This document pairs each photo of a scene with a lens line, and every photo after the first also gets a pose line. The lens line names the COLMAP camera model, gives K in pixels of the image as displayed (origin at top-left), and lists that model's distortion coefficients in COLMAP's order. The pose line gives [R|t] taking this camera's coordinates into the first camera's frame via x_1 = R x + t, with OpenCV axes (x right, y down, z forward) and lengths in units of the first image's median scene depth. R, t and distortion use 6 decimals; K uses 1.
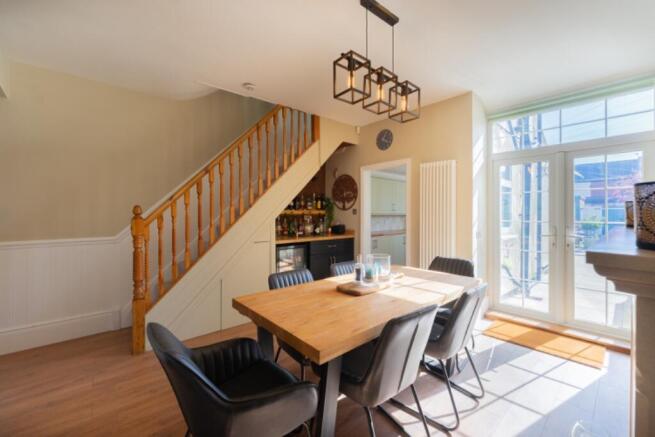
lens RADIAL K [[260.9, 0, 326.3], [0, 260.9, 211.9], [0, 0, 1]] dist [0.001763, 0.000060]
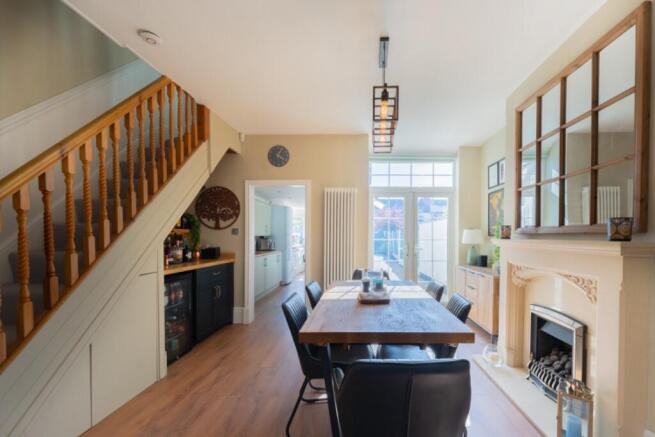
lens RADIAL K [[284.9, 0, 341.3], [0, 284.9, 239.7], [0, 0, 1]] dist [0.005230, 0.001006]
pose [[0.683337, -0.009898, 0.730036, -0.351209], [-0.002492, 0.999871, 0.015889, 0.010621], [-0.730099, -0.012677, 0.683224, 0.106561]]
